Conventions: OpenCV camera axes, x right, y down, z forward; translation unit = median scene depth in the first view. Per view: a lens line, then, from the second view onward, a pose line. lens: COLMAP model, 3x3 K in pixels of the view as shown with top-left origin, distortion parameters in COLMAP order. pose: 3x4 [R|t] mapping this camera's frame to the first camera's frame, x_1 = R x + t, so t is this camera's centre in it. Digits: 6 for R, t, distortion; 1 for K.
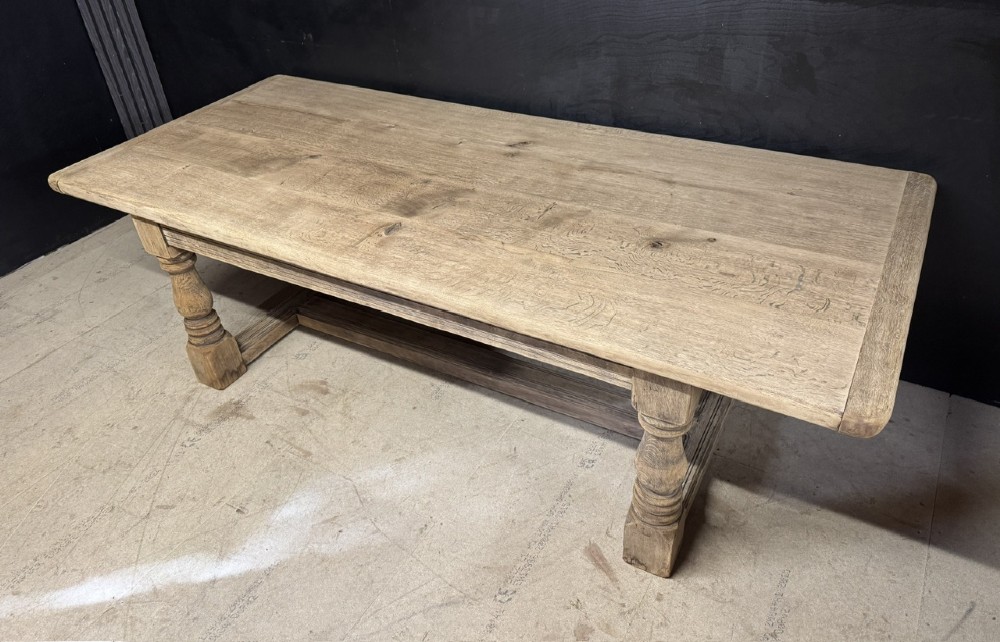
lens RADIAL K [[707.3, 0, 498.3], [0, 707.3, 306.9], [0, 0, 1]] dist [0.050915, -0.058995]
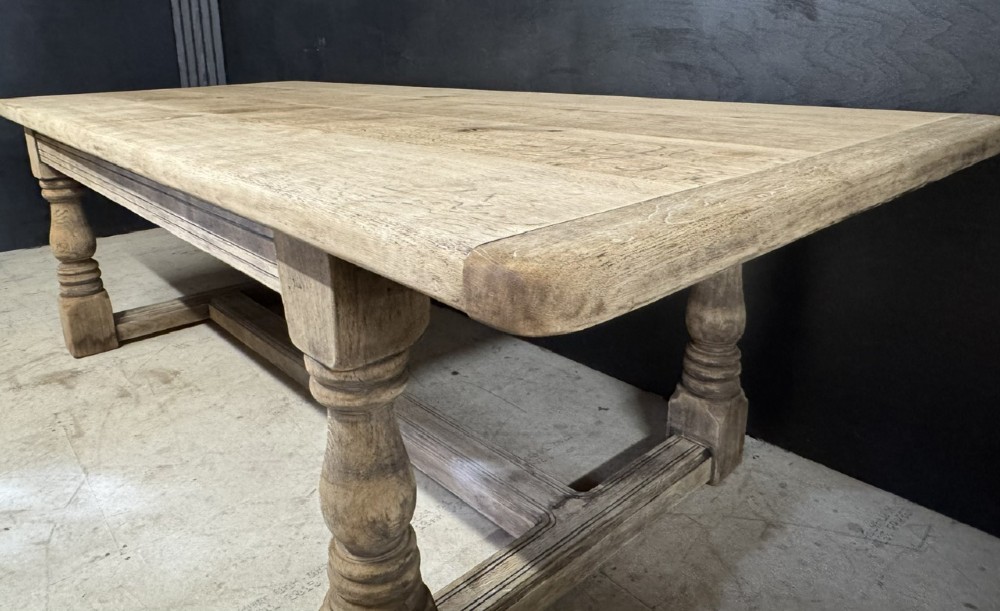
lens RADIAL K [[680.5, 0, 482.0], [0, 680.5, 234.0], [0, 0, 1]] dist [-0.017669, 0.016565]
pose [[0.945991, 0.123503, -0.299748, 0.361720], [-0.218160, 0.926436, -0.306793, 0.150994], [0.239807, 0.355616, 0.903344, 0.417680]]
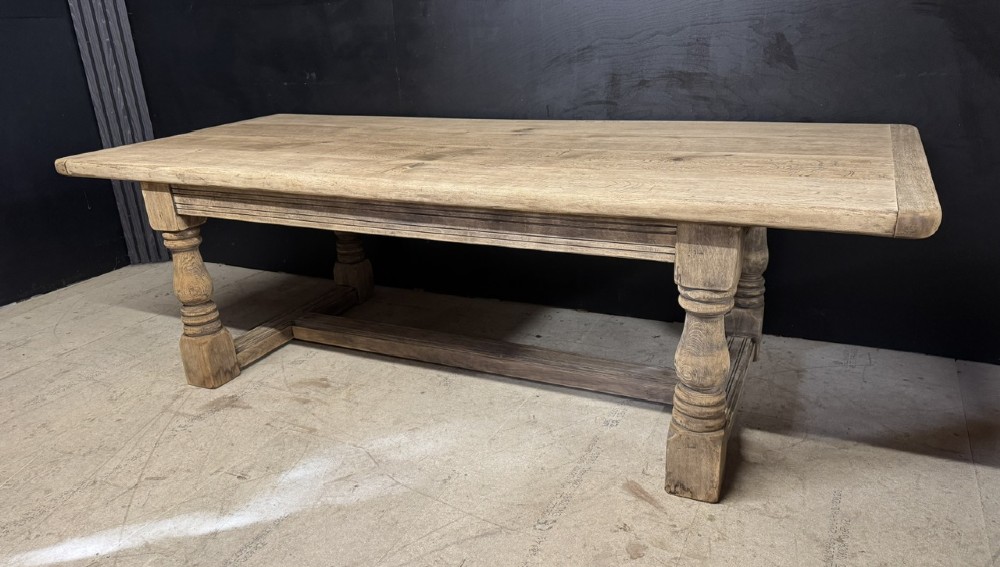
lens RADIAL K [[707.7, 0, 495.6], [0, 707.7, 314.1], [0, 0, 1]] dist [0.061550, -0.072570]
pose [[0.997331, -0.013381, 0.071772, -0.103384], [0.030019, 0.971277, -0.236051, 0.316286], [-0.066552, 0.237575, 0.969087, 0.046197]]
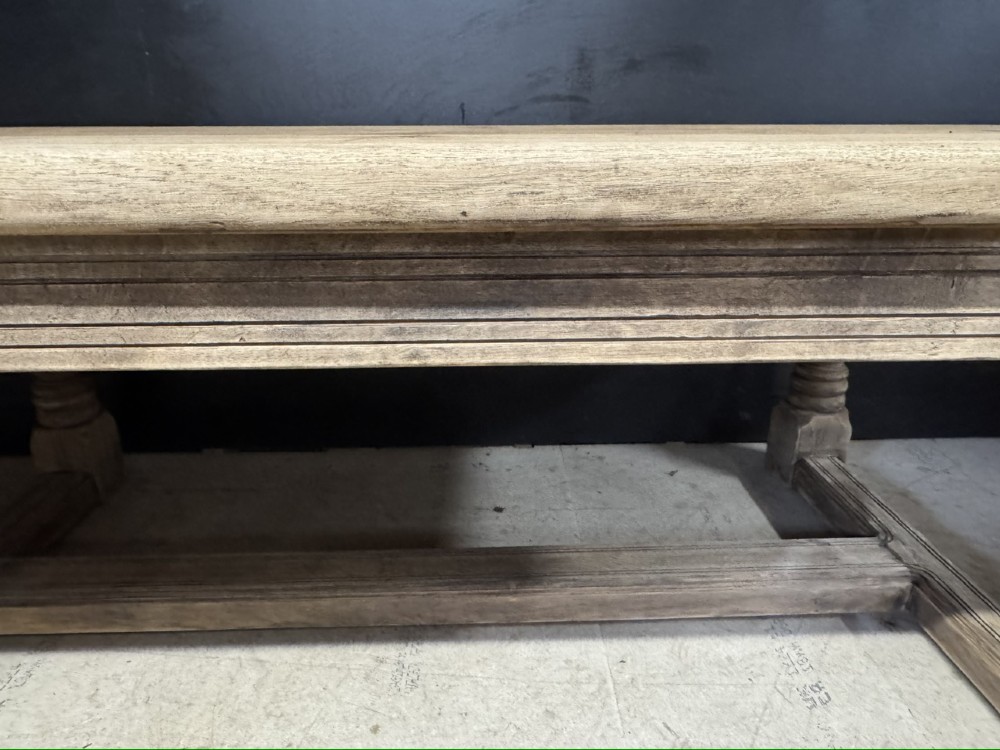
lens RADIAL K [[660.3, 0, 494.0], [0, 660.3, 377.5], [0, 0, 1]] dist [-0.013689, 0.002432]
pose [[0.853429, -0.130928, 0.504497, -0.262060], [0.265125, 0.942404, -0.203922, 0.058316], [-0.448740, 0.307788, 0.838987, 0.705060]]
